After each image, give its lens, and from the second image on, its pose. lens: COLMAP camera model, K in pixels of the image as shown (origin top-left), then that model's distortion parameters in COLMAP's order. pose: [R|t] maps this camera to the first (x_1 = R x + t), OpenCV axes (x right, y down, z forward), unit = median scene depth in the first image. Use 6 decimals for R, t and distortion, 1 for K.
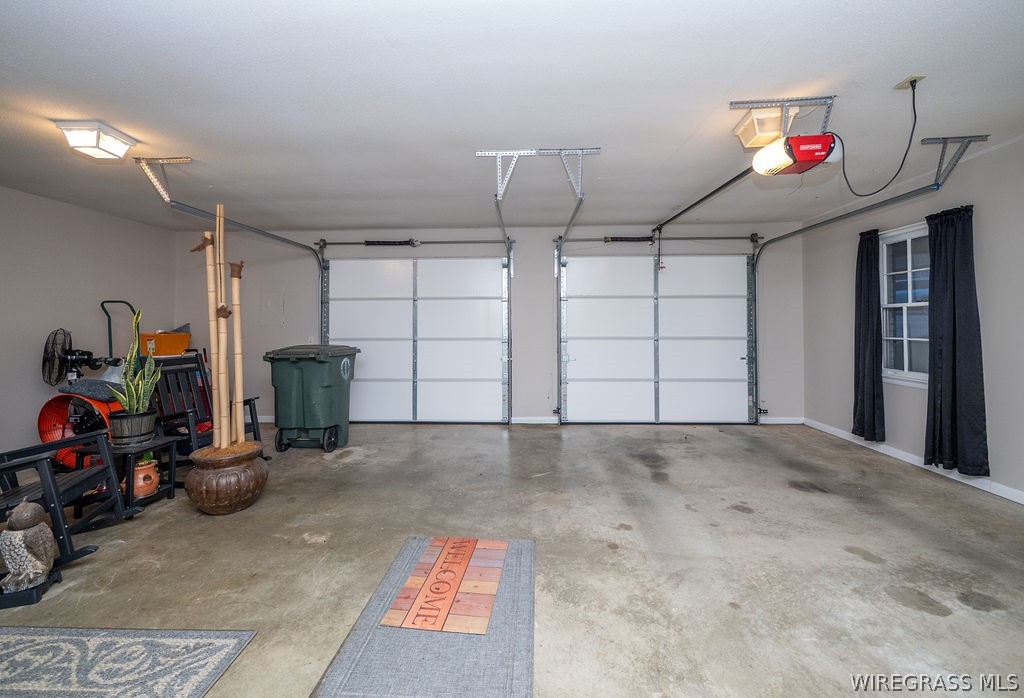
lens RADIAL K [[425.8, 0, 510.9], [0, 425.8, 319.9], [0, 0, 1]] dist [-0.013271, 0.004267]
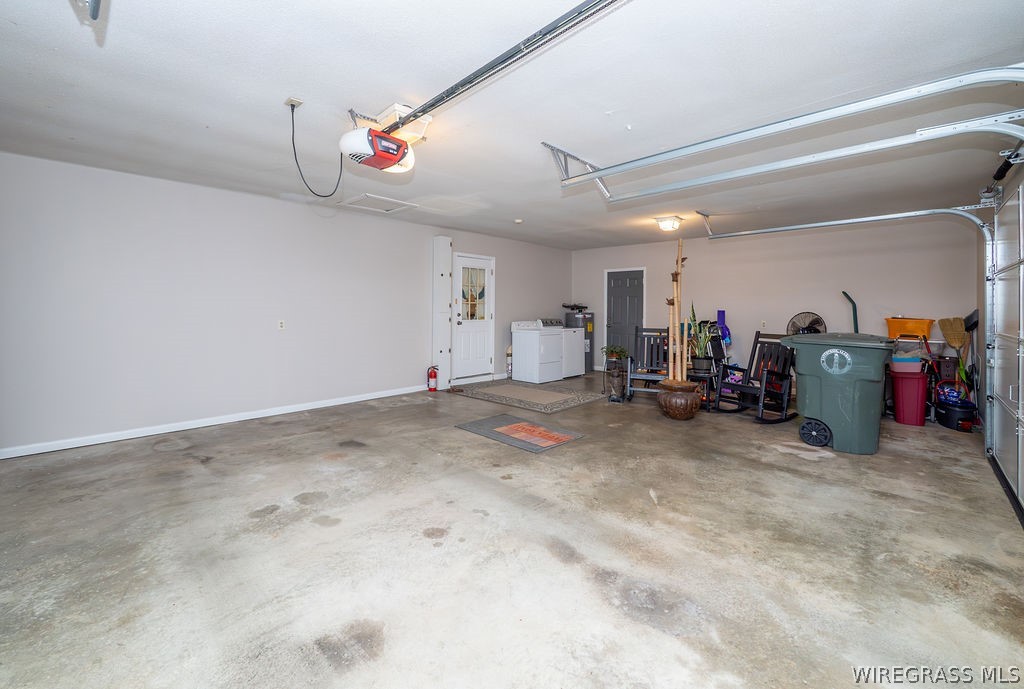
lens RADIAL K [[424.3, 0, 512.0], [0, 424.3, 344.5], [0, 0, 1]] dist [-0.000312, -0.000030]
pose [[-0.658541, 0.062609, -0.749936, 1.039340], [0.001855, 0.996665, 0.081578, 0.011829], [0.752542, 0.052332, -0.656461, 1.625756]]
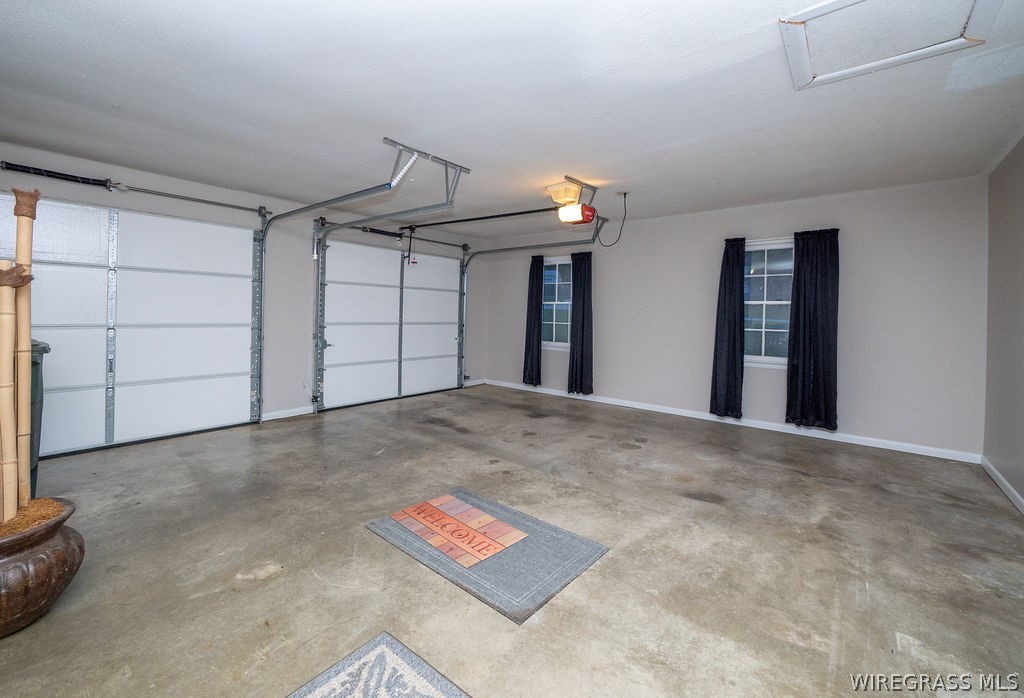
lens RADIAL K [[425.8, 0, 510.9], [0, 425.8, 319.9], [0, 0, 1]] dist [-0.013271, 0.004267]
pose [[0.606593, 0.002848, 0.795007, -0.711089], [-0.028015, 0.999449, 0.017795, 0.009861], [-0.794519, -0.033066, 0.606339, 0.135904]]
